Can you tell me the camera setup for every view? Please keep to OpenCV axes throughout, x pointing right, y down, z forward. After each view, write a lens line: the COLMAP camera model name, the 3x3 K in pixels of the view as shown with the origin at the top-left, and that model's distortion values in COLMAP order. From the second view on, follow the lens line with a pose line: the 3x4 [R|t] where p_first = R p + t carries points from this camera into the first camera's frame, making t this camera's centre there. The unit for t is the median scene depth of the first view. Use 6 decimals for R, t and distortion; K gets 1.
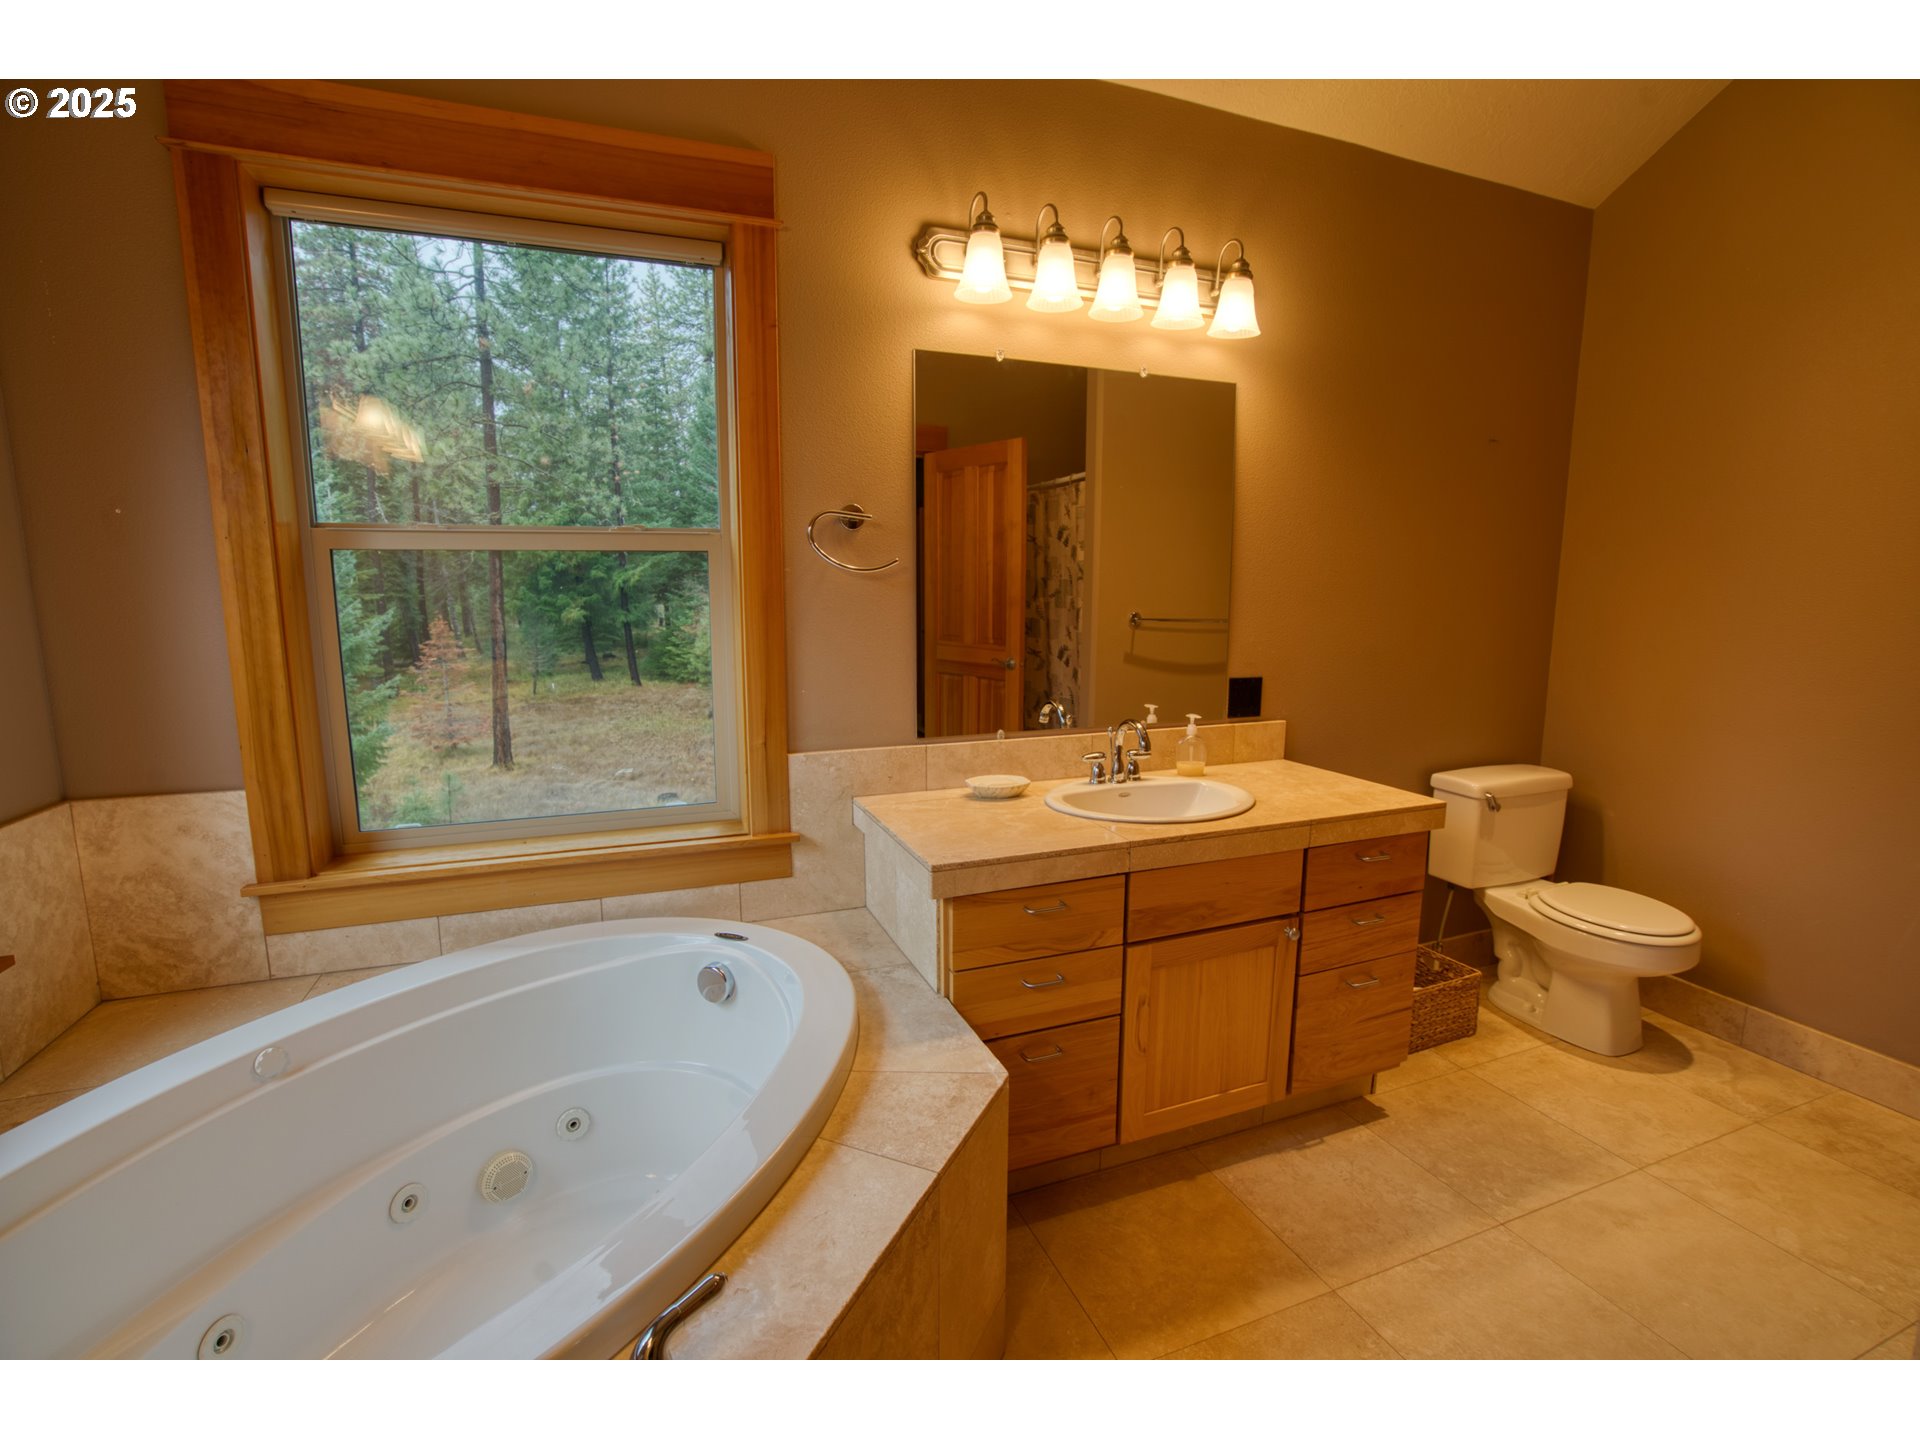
lens RADIAL K [[883.7, 0, 949.9], [0, 883.7, 719.4], [0, 0, 1]] dist [-0.054831, 0.019387]
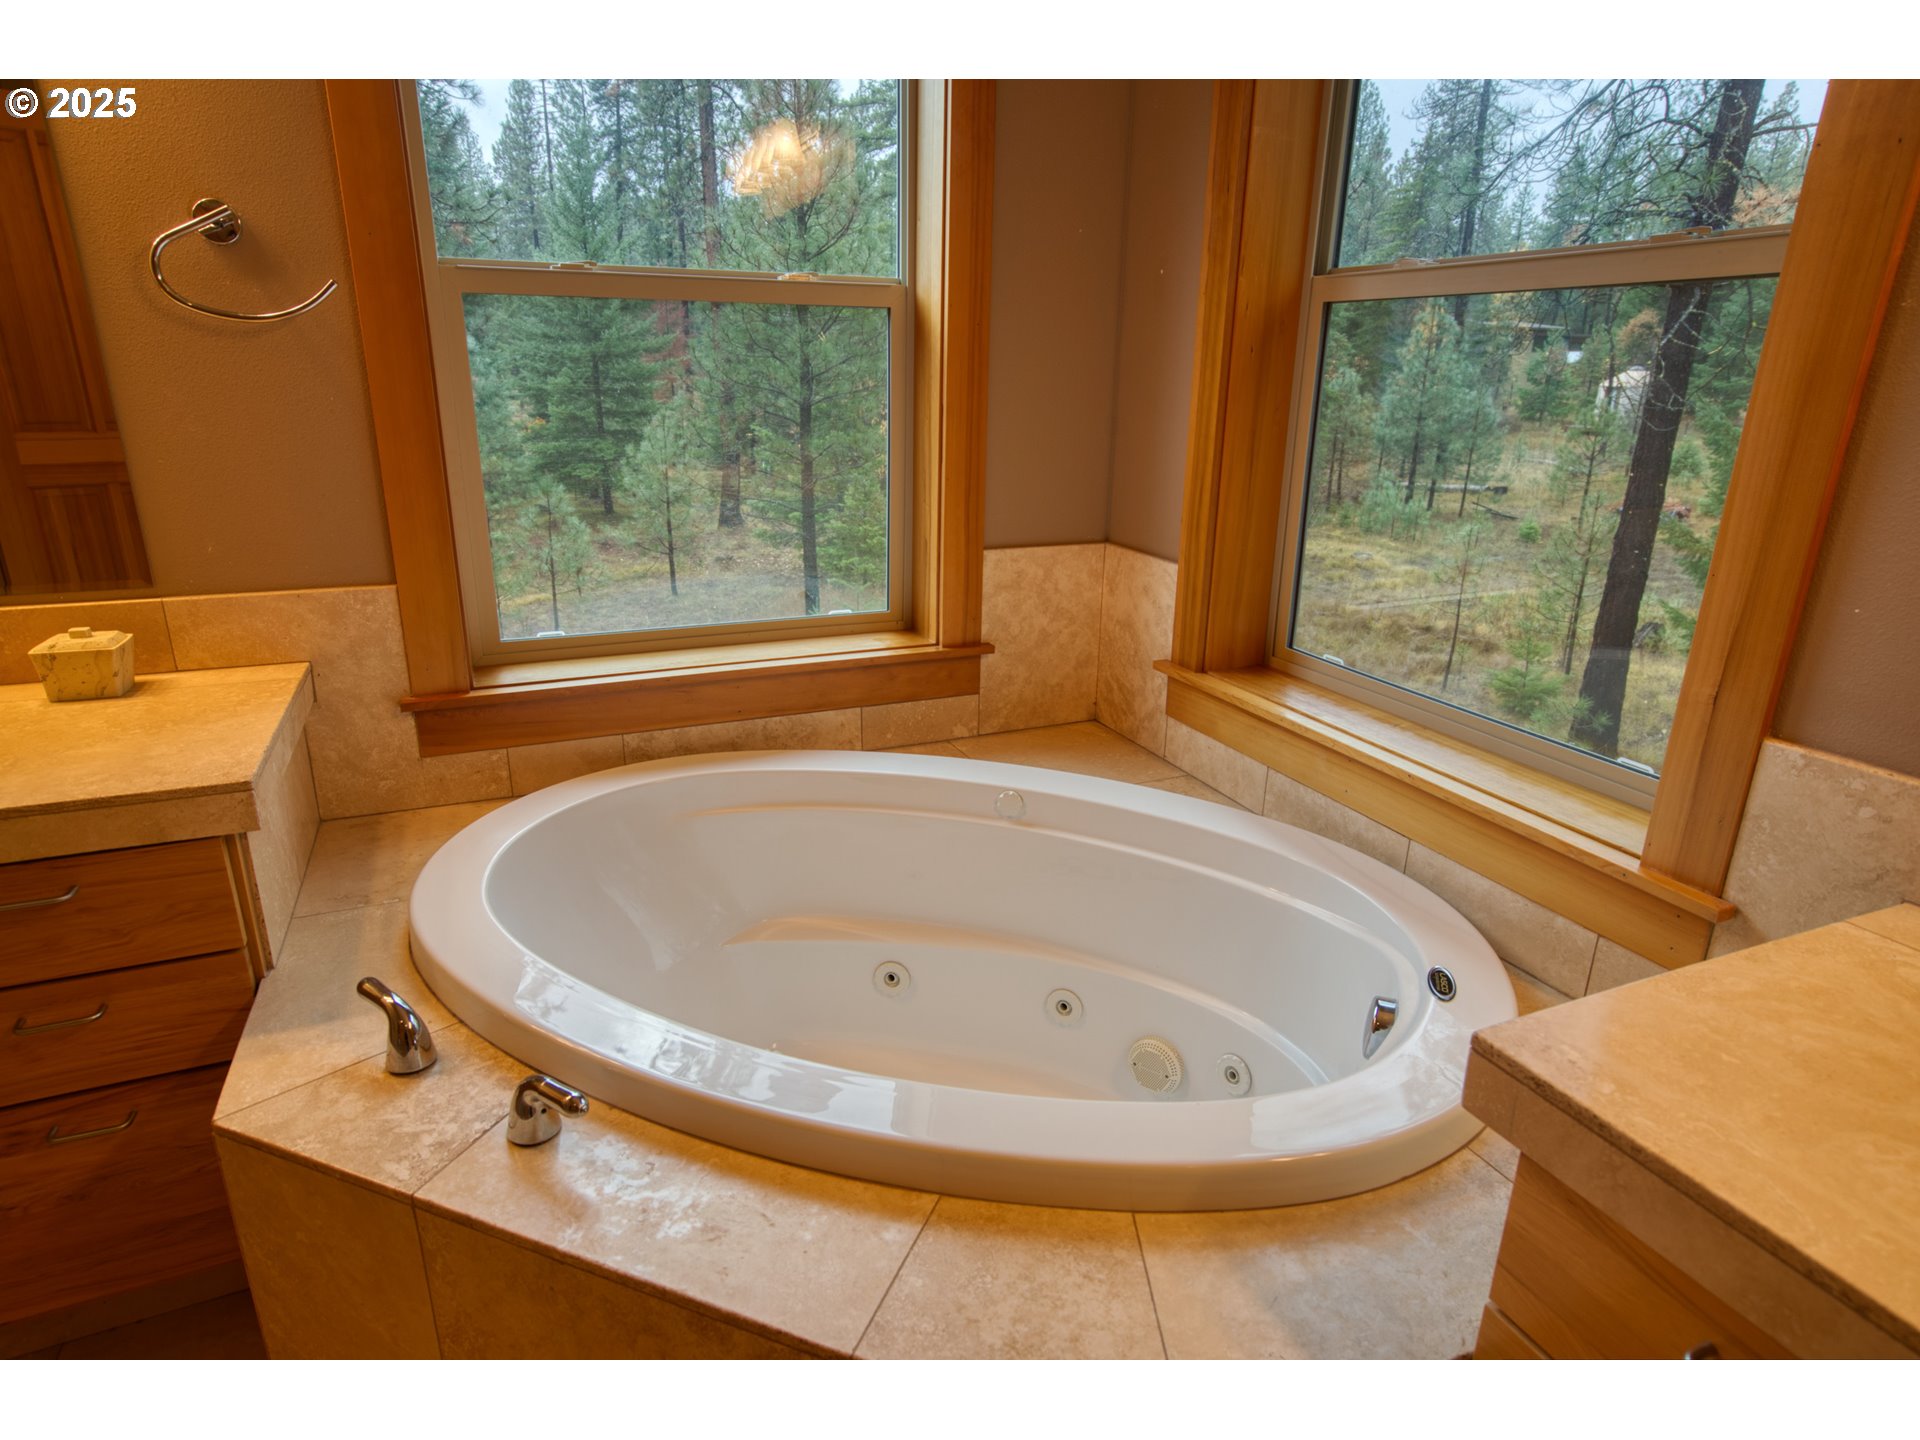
lens RADIAL K [[1088.8, 0, 958.6], [0, 1088.8, 711.9], [0, 0, 1]] dist [-0.026471, 0.022014]
pose [[0.046015, 0.306954, -0.950611, 0.327486], [-0.163582, 0.941089, 0.295961, -0.071007], [0.985456, 0.141885, 0.093516, 0.557843]]
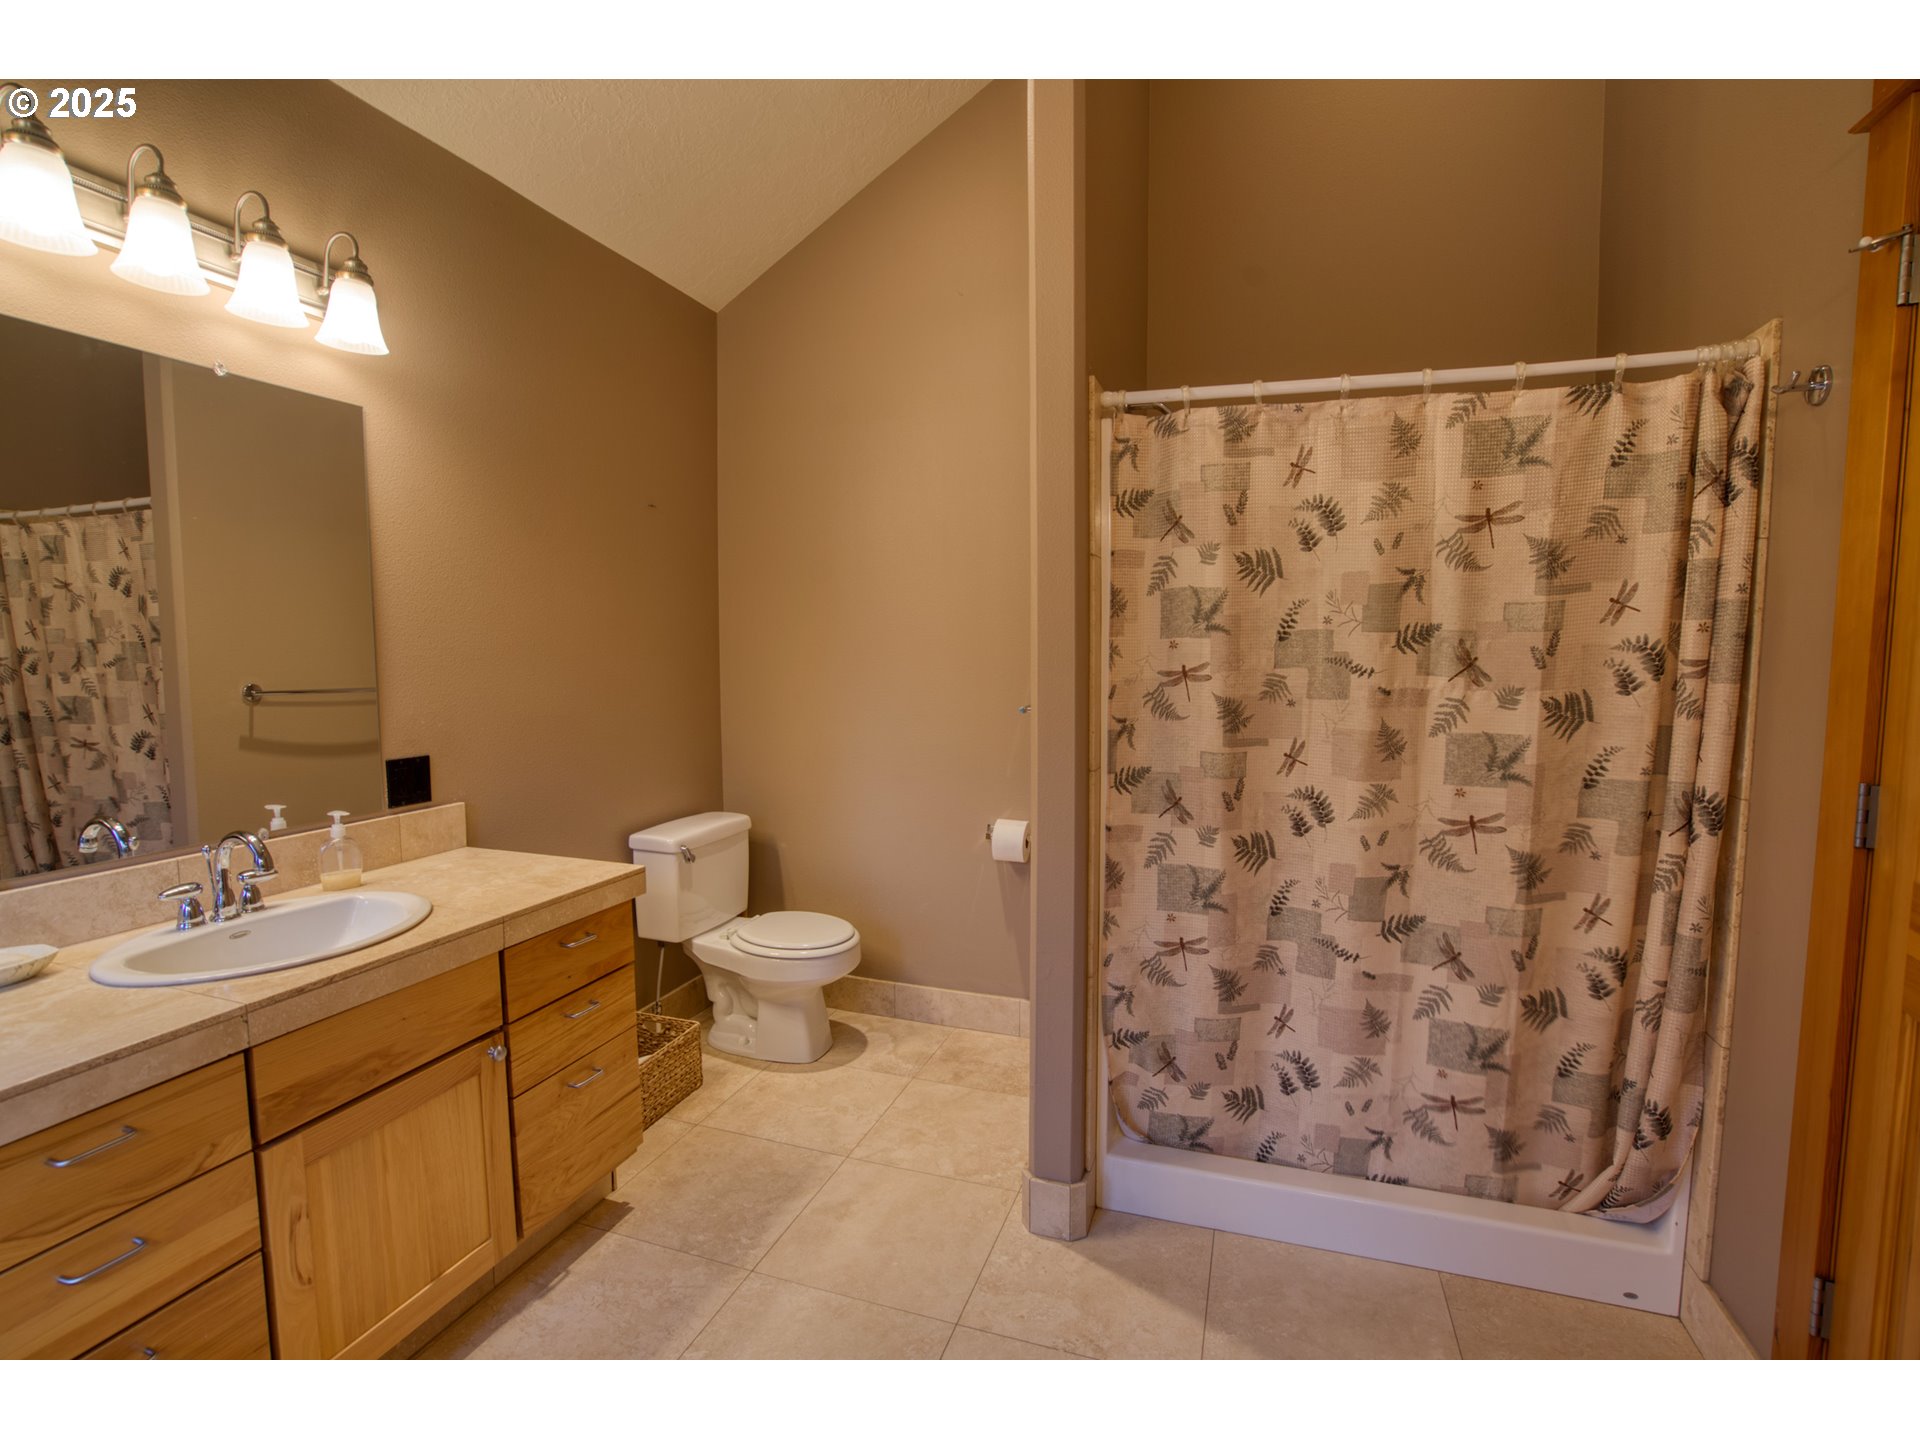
lens RADIAL K [[883.7, 0, 956.5], [0, 883.7, 724.0], [0, 0, 1]] dist [-0.054831, 0.019387]
pose [[0.644293, -0.068243, 0.761728, 0.056609], [0.116819, 0.993105, -0.009837, -0.012369], [-0.755804, 0.095322, 0.647823, 0.081269]]
